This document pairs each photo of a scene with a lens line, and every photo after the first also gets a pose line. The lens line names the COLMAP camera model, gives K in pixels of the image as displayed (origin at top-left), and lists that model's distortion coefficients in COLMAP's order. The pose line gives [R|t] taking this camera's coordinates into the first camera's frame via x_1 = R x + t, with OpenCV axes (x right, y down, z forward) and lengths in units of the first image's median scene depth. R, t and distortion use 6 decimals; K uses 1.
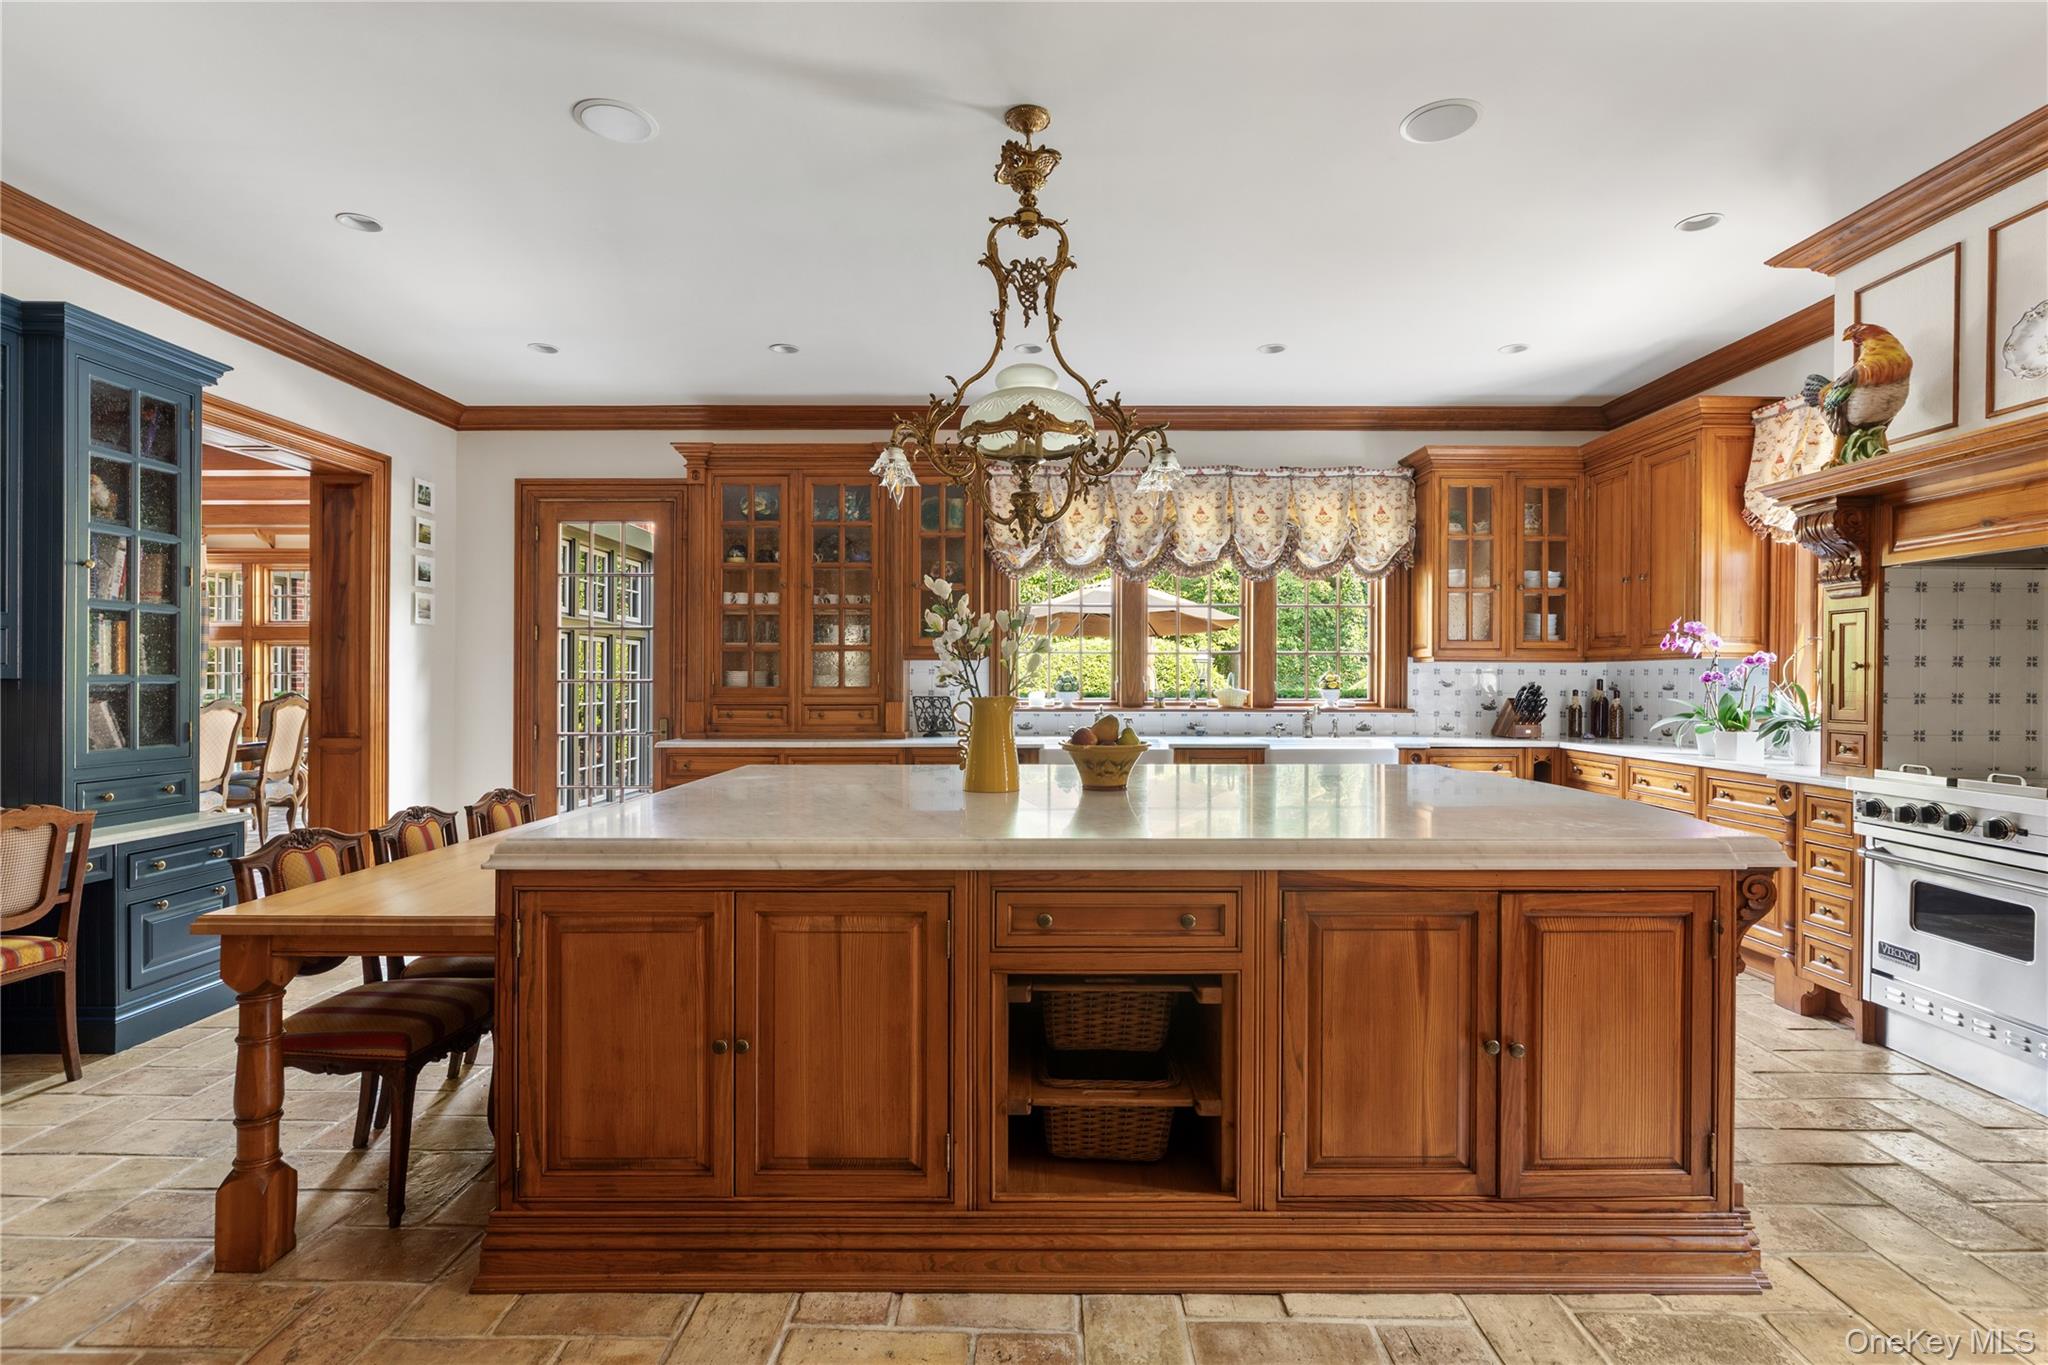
lens RADIAL K [[974.9, 0, 1027.6], [0, 974.9, 673.8], [0, 0, 1]] dist [0.001926, 0.000711]
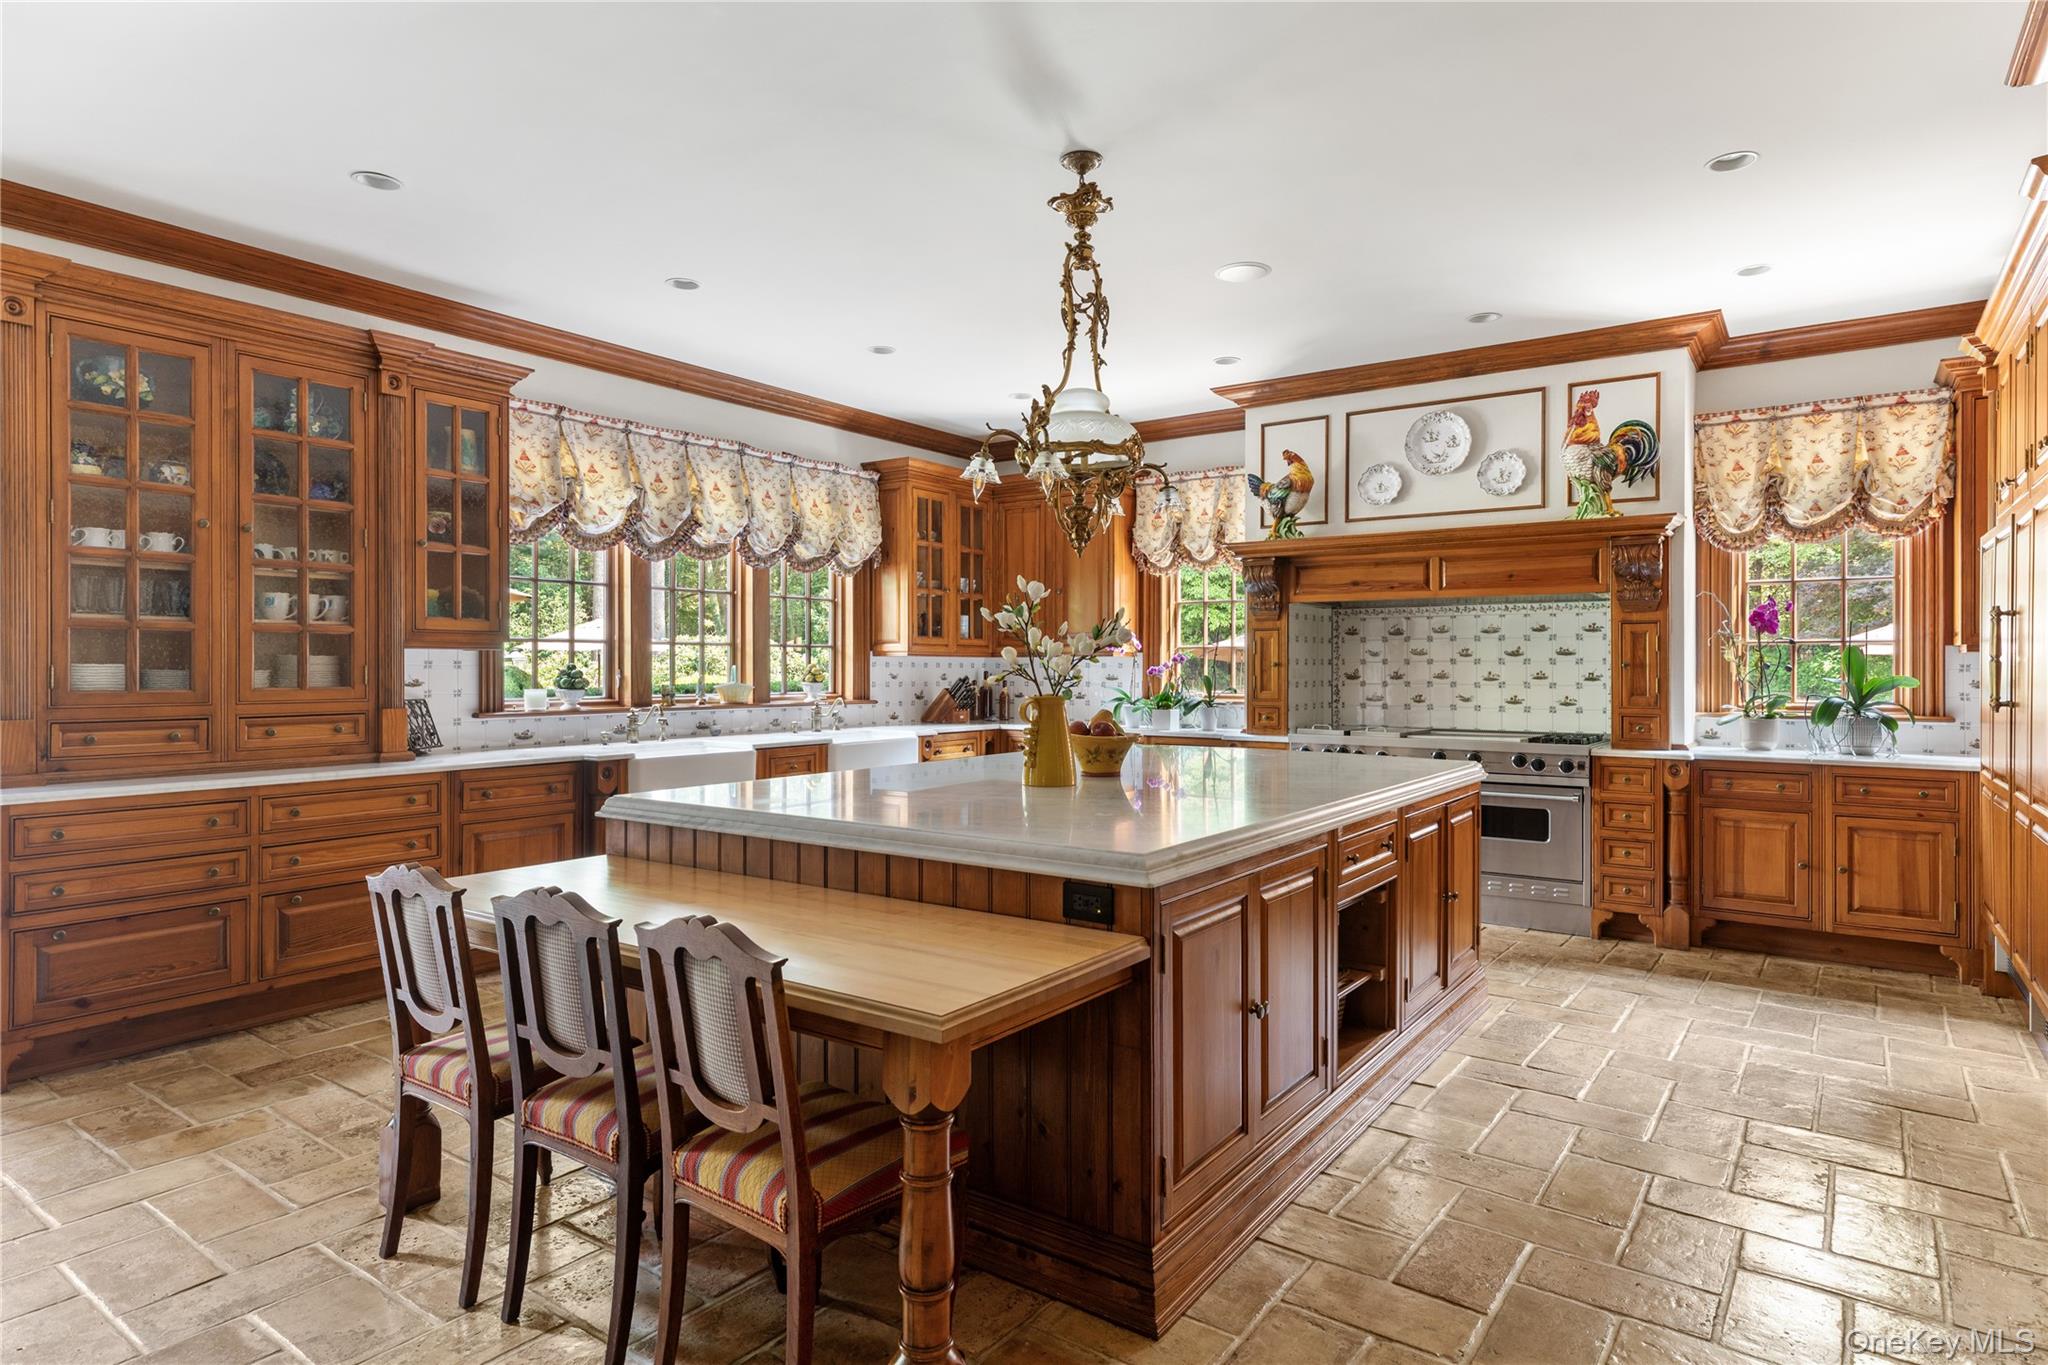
lens RADIAL K [[1139.2, 0, 1020.0], [0, 1139.2, 660.6], [0, 0, 1]] dist [0.023255, 0.000432]
pose [[0.581811, 0.003604, 0.813316, -0.540123], [-0.004348, 0.999990, -0.001320, -0.005886], [-0.813313, -0.002768, 0.581820, 0.157342]]
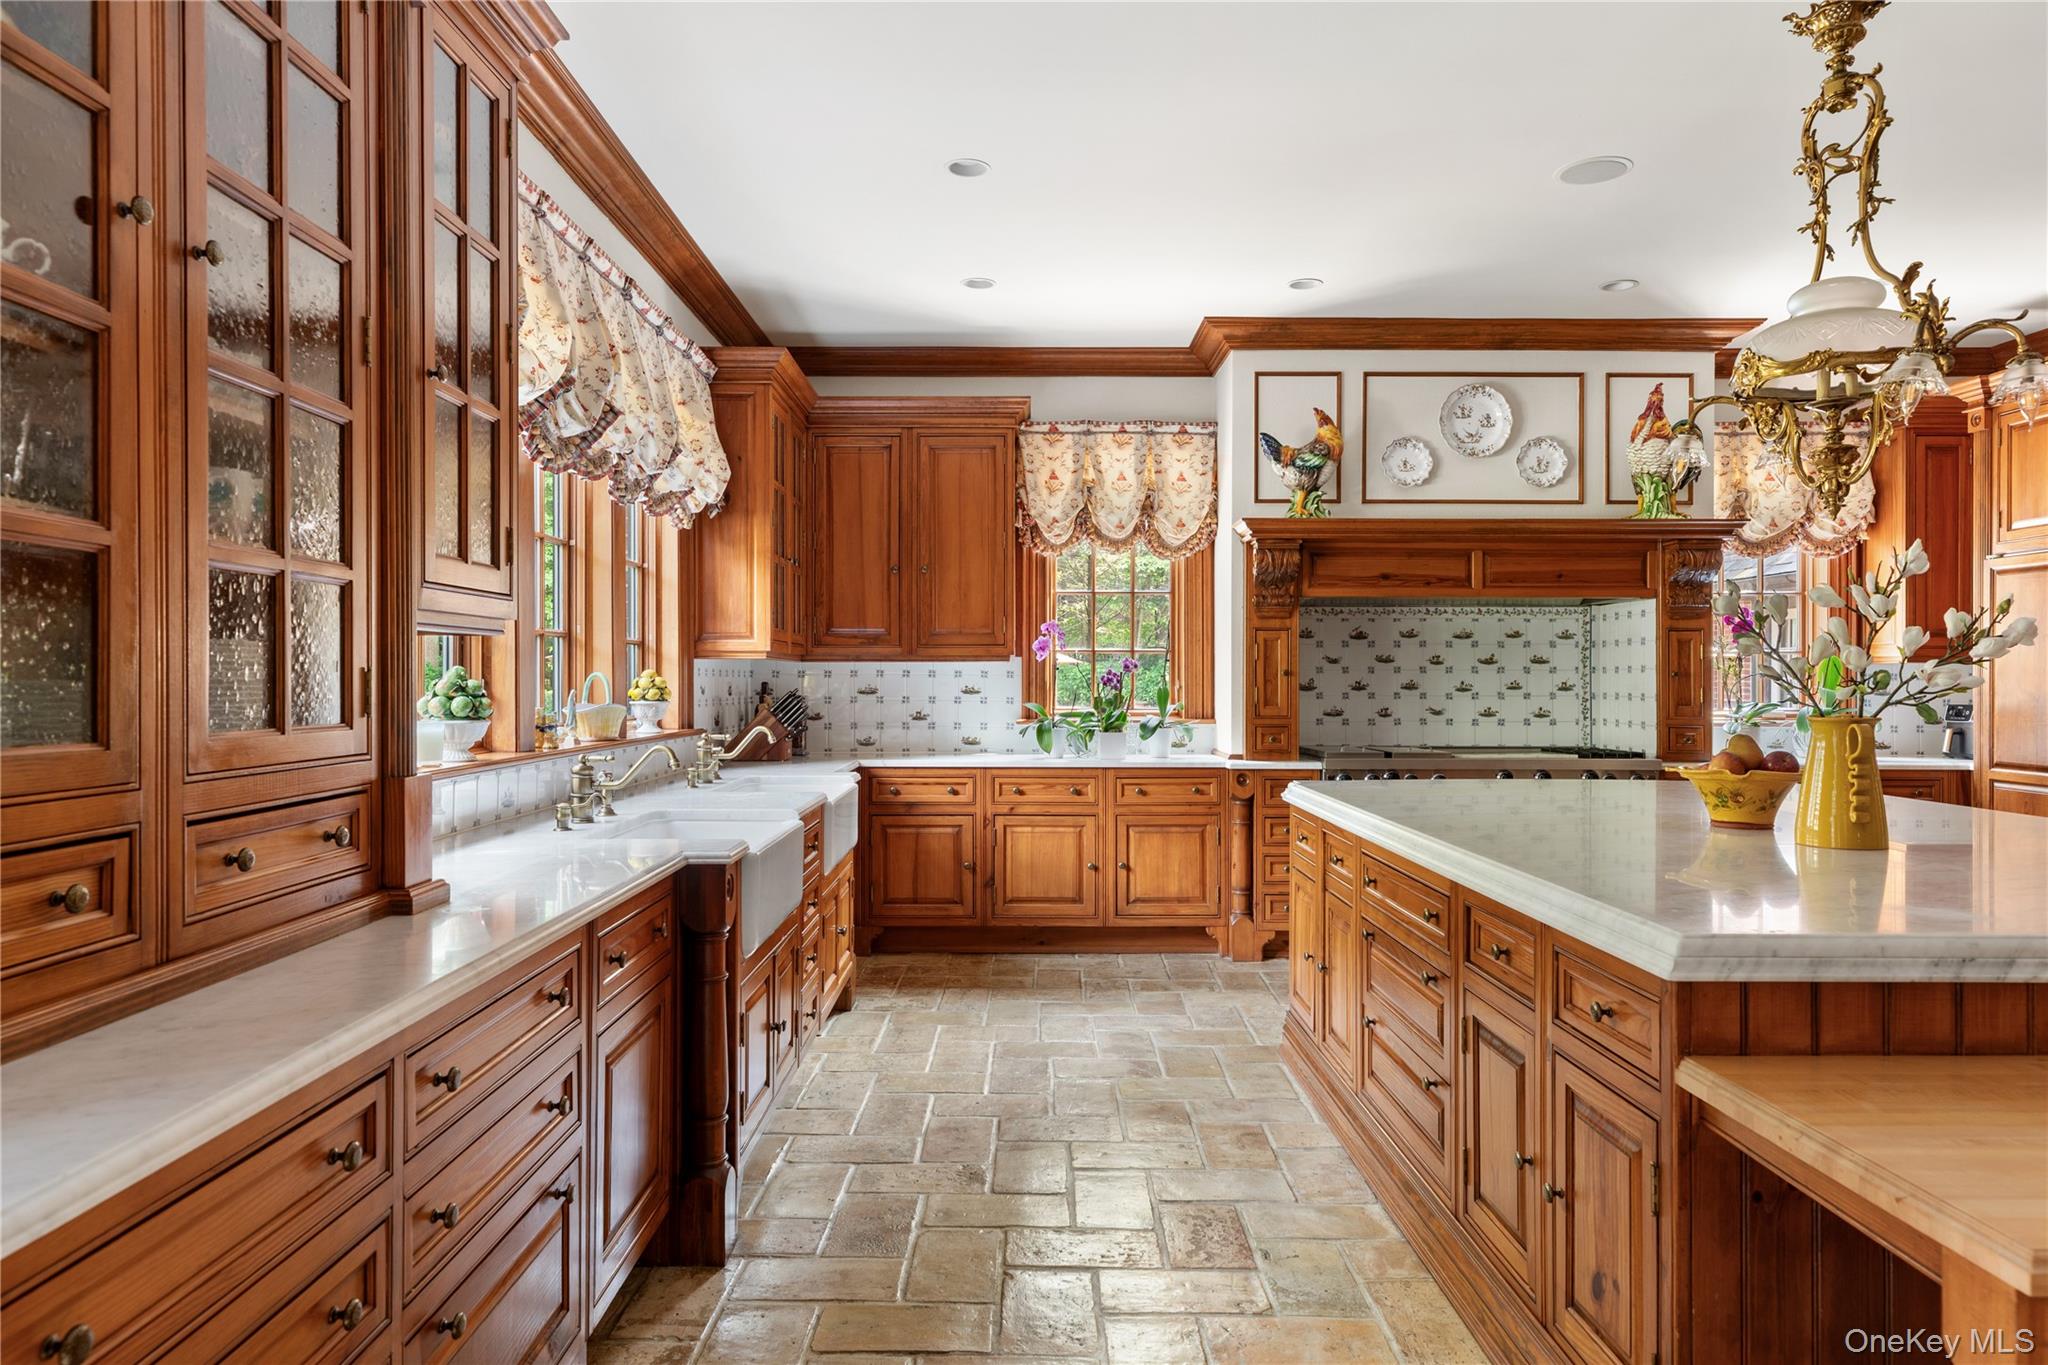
lens RADIAL K [[1338.4, 0, 1024.0], [0, 1338.4, 682.5], [0, 0, 1]] dist [0.021363, -0.001981]
pose [[-0.004852, -0.006954, 0.999964, -0.543090], [-0.006300, 0.999956, 0.006923, -0.003308], [-0.999968, -0.006267, -0.004896, 0.816854]]
